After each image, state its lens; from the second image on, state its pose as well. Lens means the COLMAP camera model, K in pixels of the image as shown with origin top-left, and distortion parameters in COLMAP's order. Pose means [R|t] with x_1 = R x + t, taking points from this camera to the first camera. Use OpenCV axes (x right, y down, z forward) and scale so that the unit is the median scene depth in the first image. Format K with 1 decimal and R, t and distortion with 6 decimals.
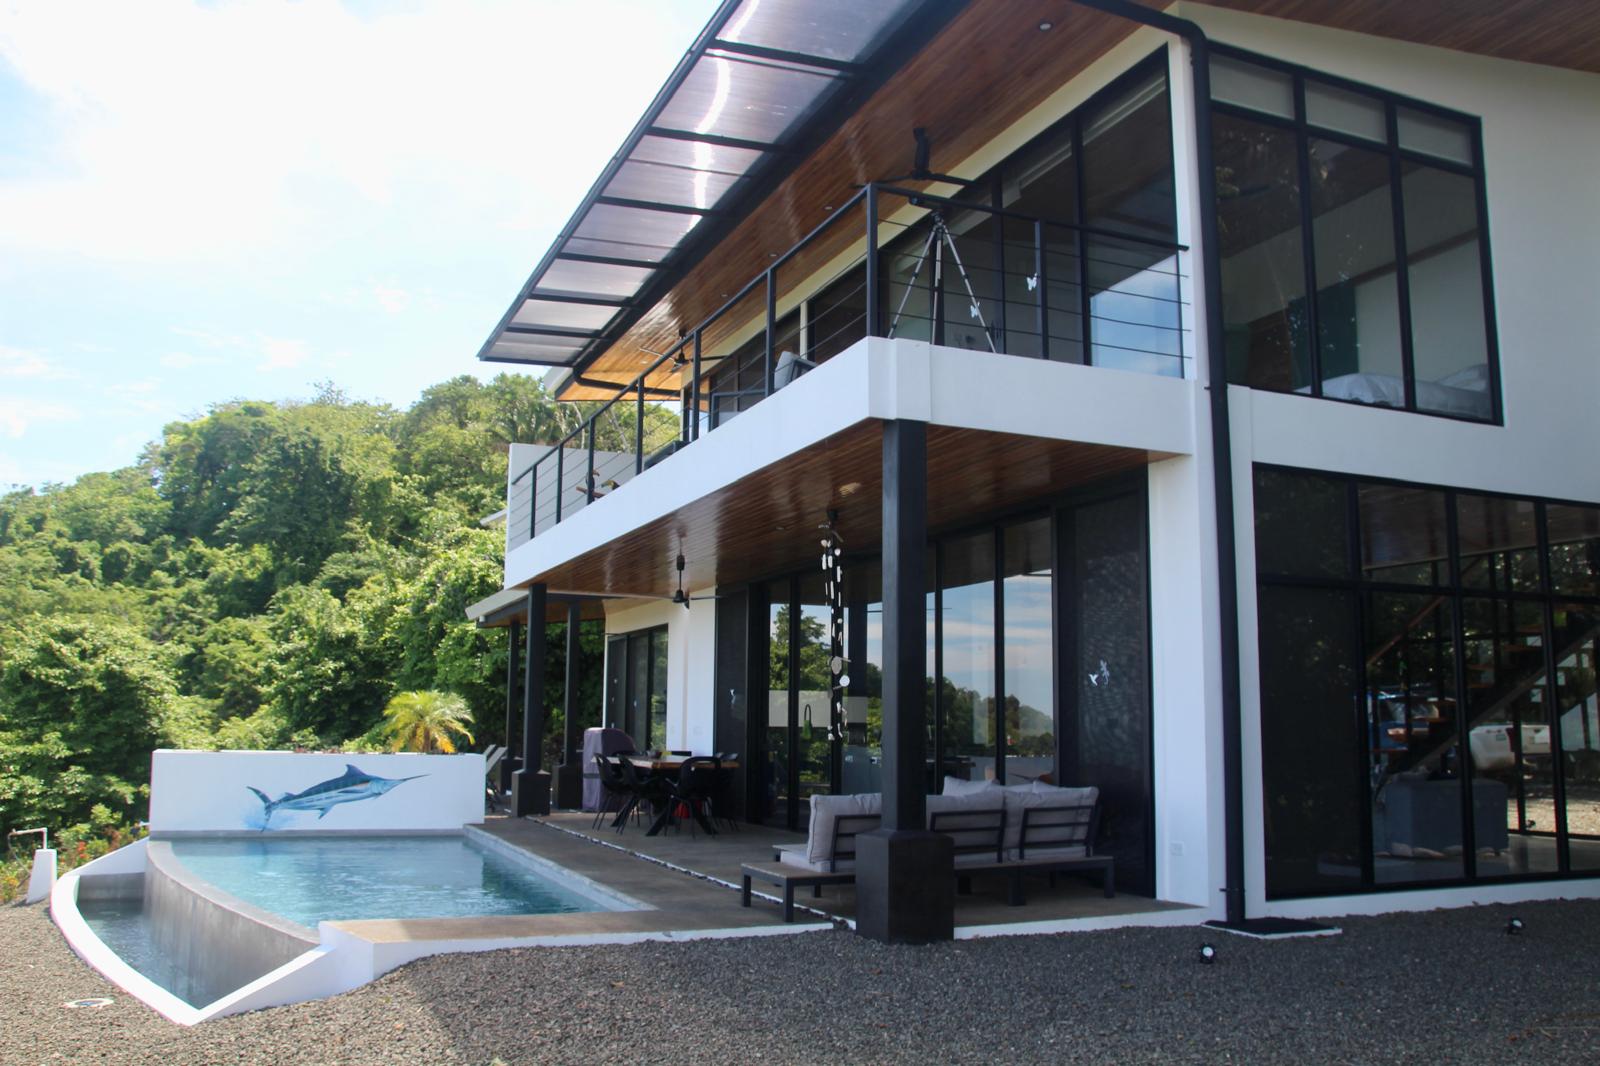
lens RADIAL K [[1347.2, 0, 795.6], [0, 1347.2, 549.2], [0, 0, 1]] dist [-0.106543, 0.082635]
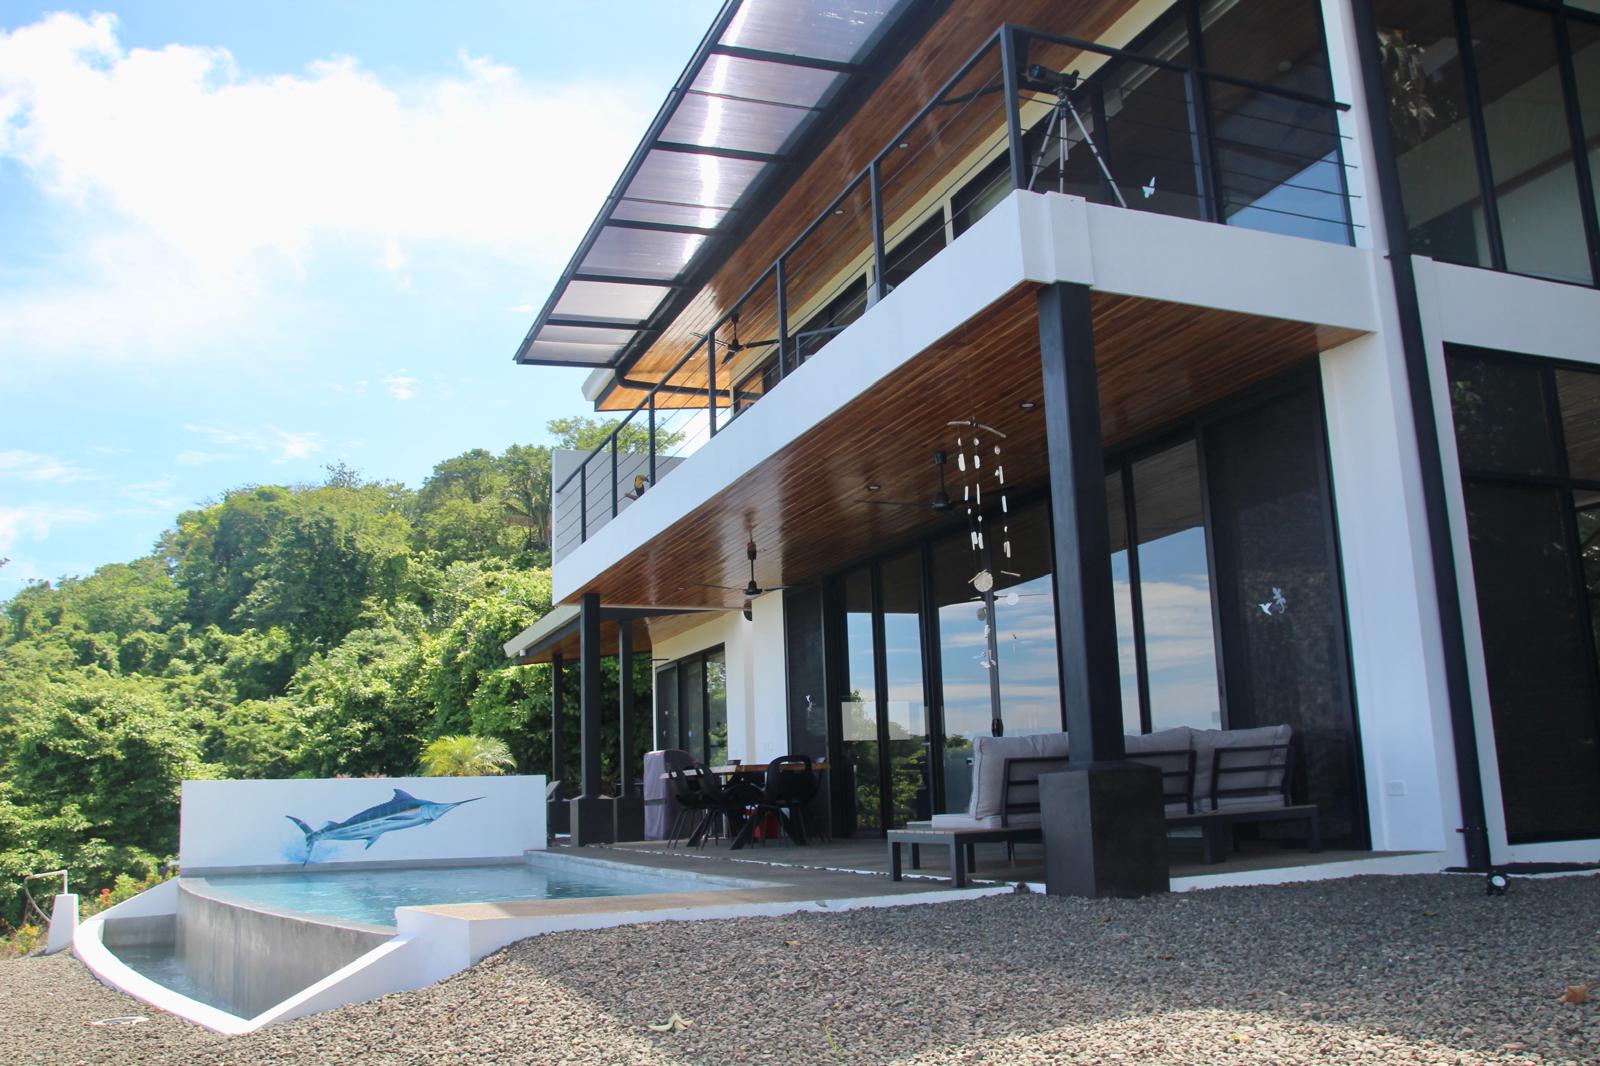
lens RADIAL K [[1347.2, 0, 792.9], [0, 1347.2, 539.4], [0, 0, 1]] dist [-0.106543, 0.082635]
pose [[0.998873, -0.046425, -0.009879, -0.040993], [0.045773, 0.997247, -0.058334, 0.048636], [0.012560, 0.057817, 0.998248, 0.072001]]
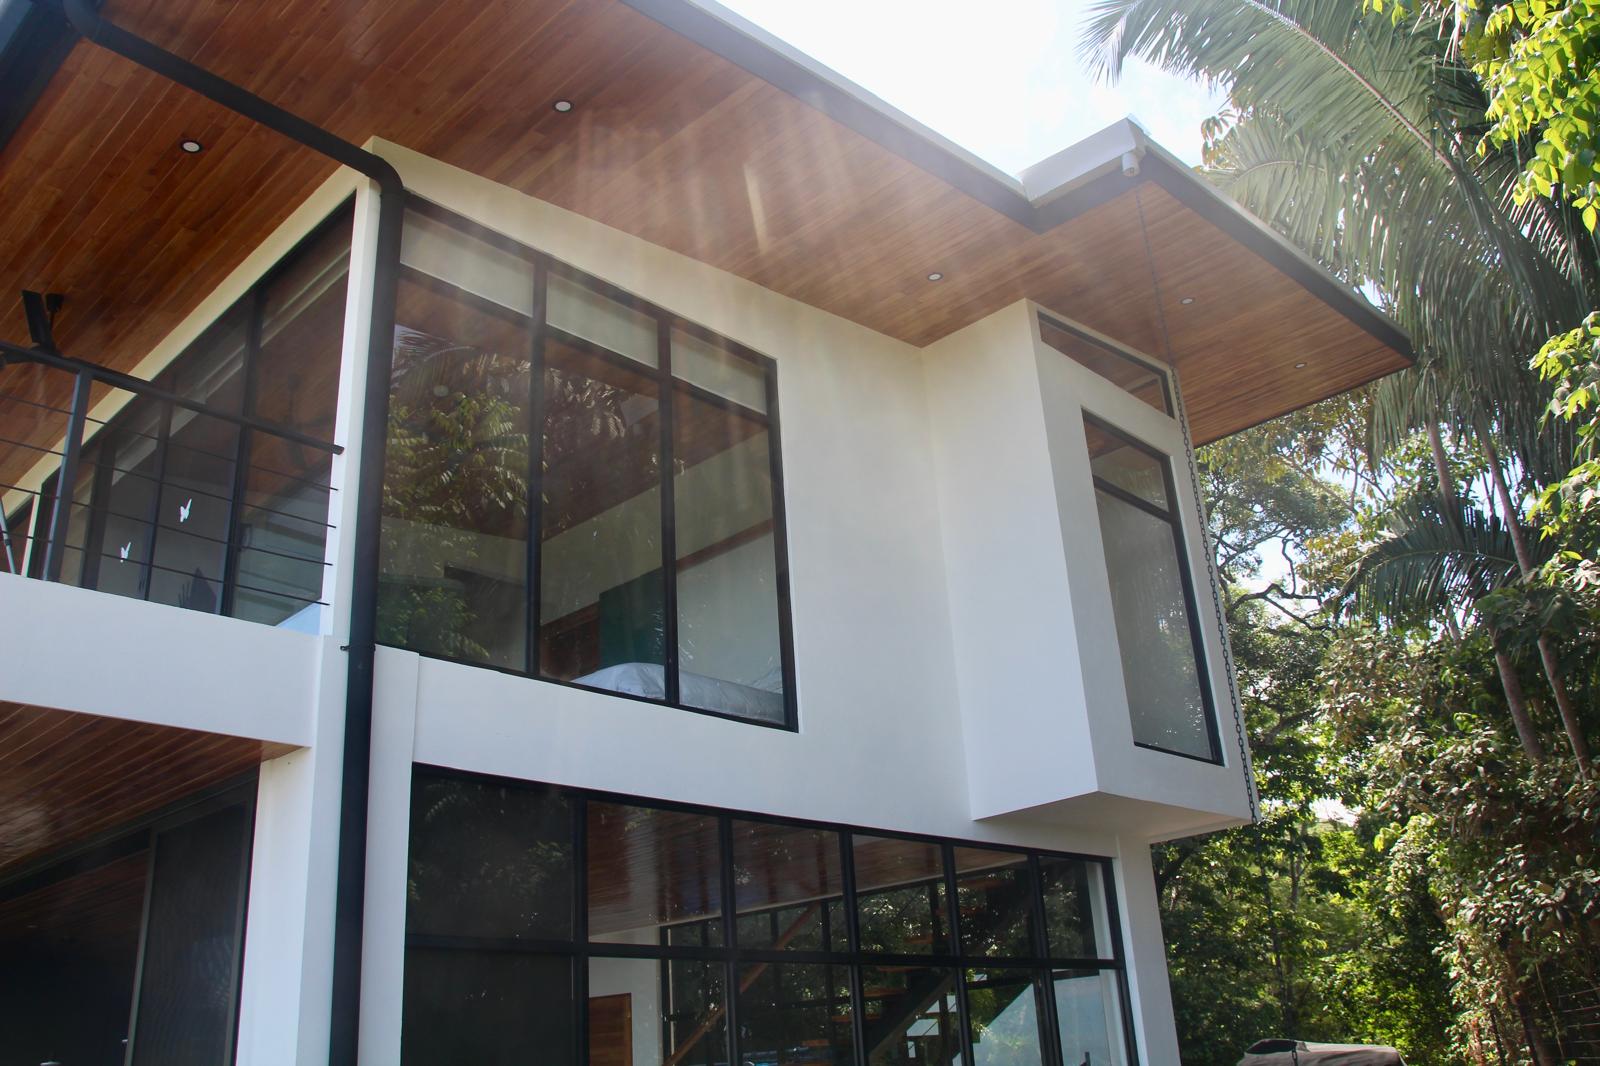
lens RADIAL K [[1347.2, 0, 798.2], [0, 1347.2, 529.1], [0, 0, 1]] dist [-0.106543, 0.082635]
pose [[0.921590, 0.102024, 0.374516, 0.133024], [-0.003830, 0.967183, -0.254050, -0.004664], [-0.388145, 0.232696, 0.891738, 0.149892]]
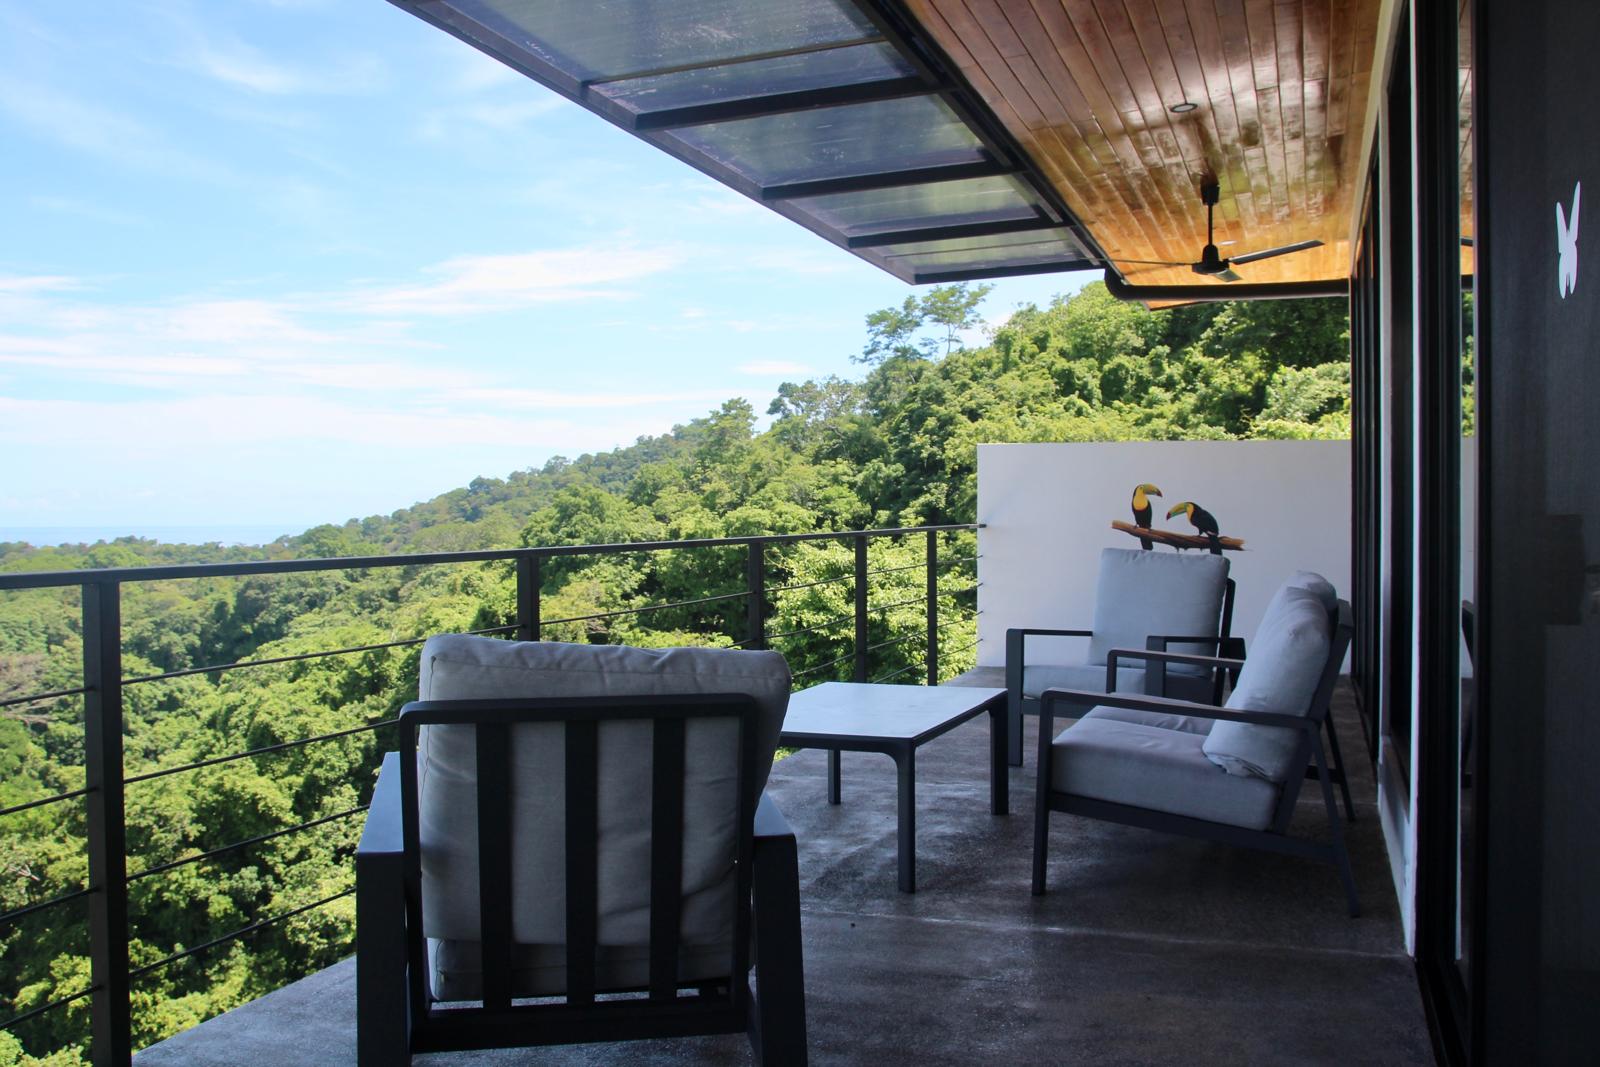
lens RADIAL K [[1492.2, 0, 796.6], [0, 1492.2, 537.2], [0, 0, 1]] dist [-0.095864, 0.000000]
pose [[0.745050, -0.004494, -0.666993, 0.120424], [0.100849, 0.989240, 0.105986, -0.115741], [0.659340, -0.146231, 0.737487, 0.559871]]
